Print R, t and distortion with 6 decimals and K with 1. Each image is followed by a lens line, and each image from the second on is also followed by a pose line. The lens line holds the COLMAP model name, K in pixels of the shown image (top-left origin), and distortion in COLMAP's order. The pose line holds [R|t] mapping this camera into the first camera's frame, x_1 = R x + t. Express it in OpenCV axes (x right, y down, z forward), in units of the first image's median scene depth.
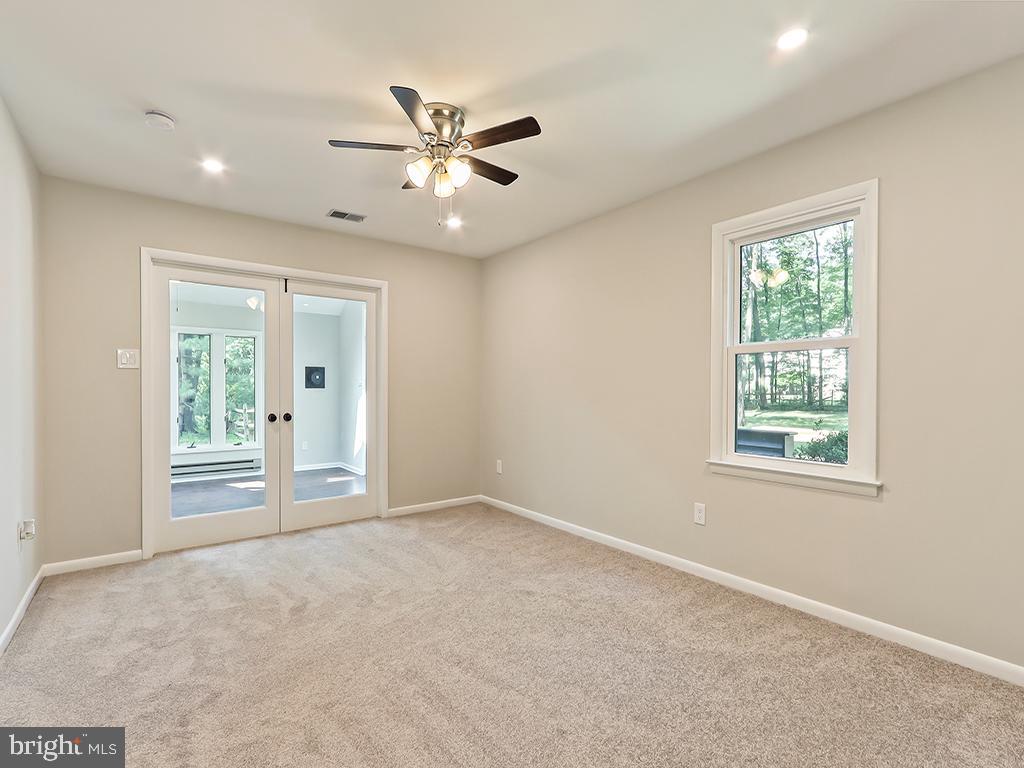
lens RADIAL K [[466.1, 0, 511.6], [0, 466.1, 401.7], [0, 0, 1]] dist [0.000443, 0.000373]
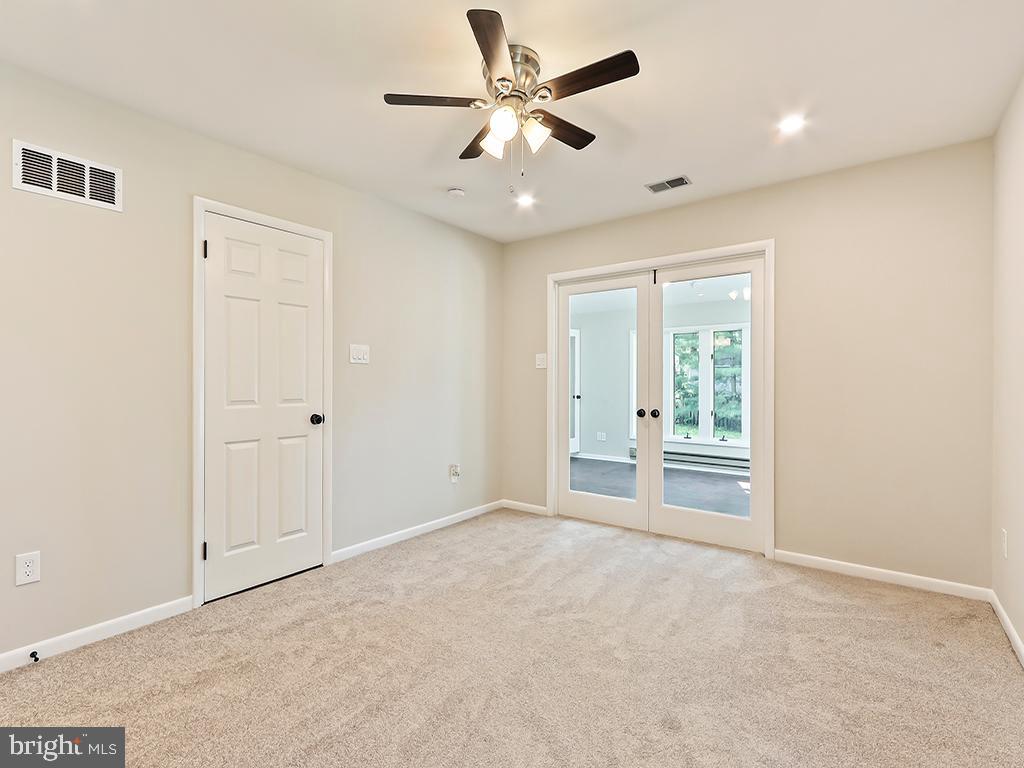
lens RADIAL K [[481.9, 0, 504.1], [0, 481.9, 387.7], [0, 0, 1]] dist [0.000315, 0.001048]
pose [[0.272376, 0.006264, -0.962171, 0.420789], [-0.026627, 0.999645, -0.001030, -0.011324], [0.961823, 0.025900, 0.272446, 0.464720]]
